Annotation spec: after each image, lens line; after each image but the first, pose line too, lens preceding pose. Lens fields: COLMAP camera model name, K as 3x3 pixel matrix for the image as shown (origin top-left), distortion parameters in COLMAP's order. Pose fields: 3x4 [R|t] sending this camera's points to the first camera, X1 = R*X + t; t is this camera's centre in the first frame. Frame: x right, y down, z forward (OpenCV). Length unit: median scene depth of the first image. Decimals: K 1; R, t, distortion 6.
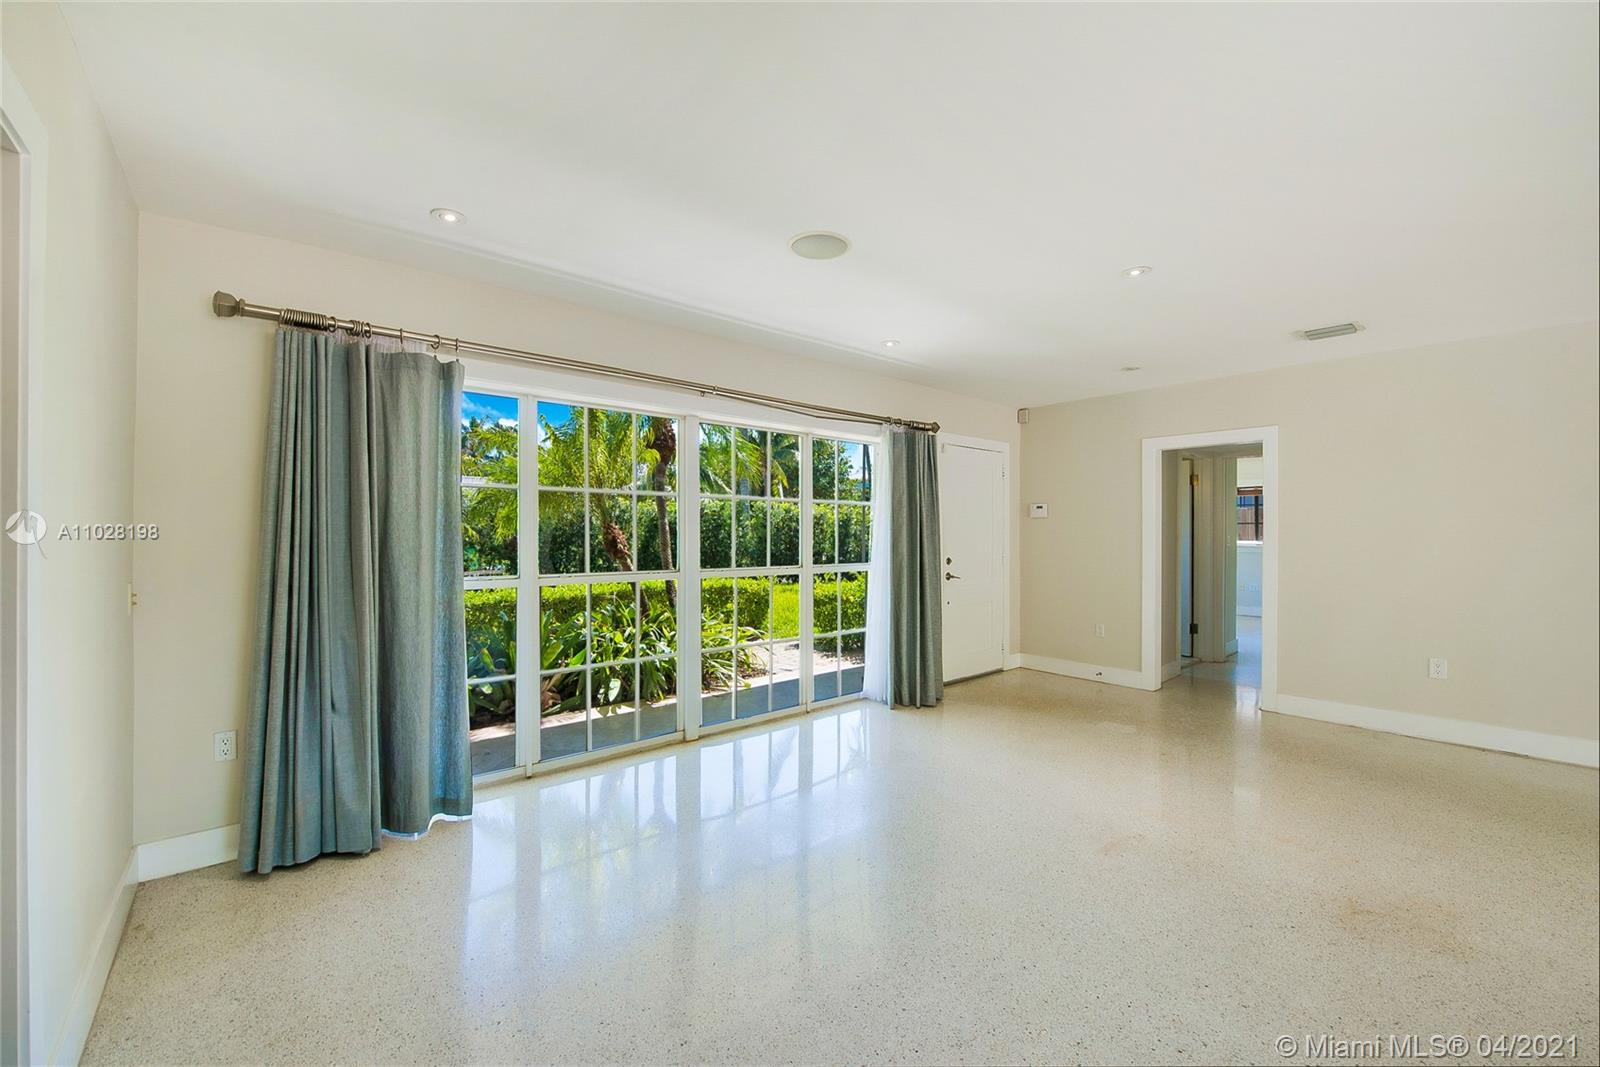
lens RADIAL K [[657.1, 0, 800.1], [0, 657.1, 535.1], [0, 0, 1]] dist [-0.002682, -0.000281]
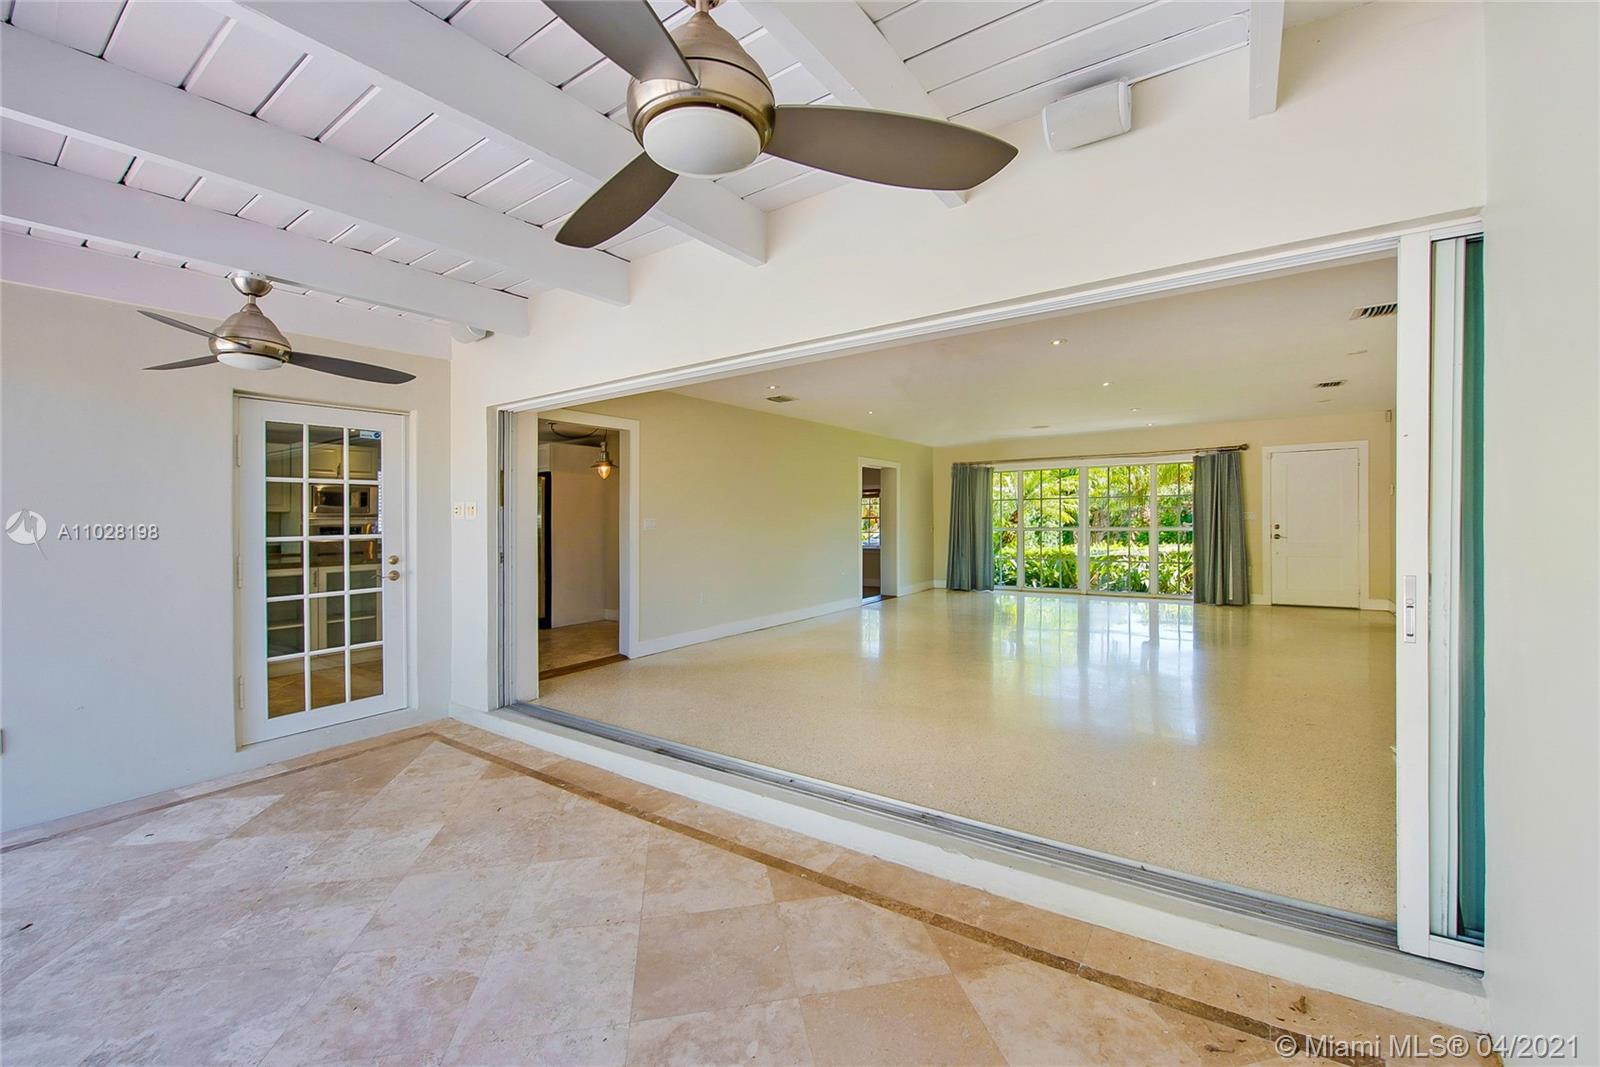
lens RADIAL K [[657.1, 0, 799.8], [0, 657.1, 533.9], [0, 0, 1]] dist [-0.002682, -0.000281]
pose [[0.258479, 0.000387, -0.966017, 2.344937], [-0.002717, 0.999996, -0.000326, 0.097200], [0.966013, 0.002709, 0.258479, -0.825894]]
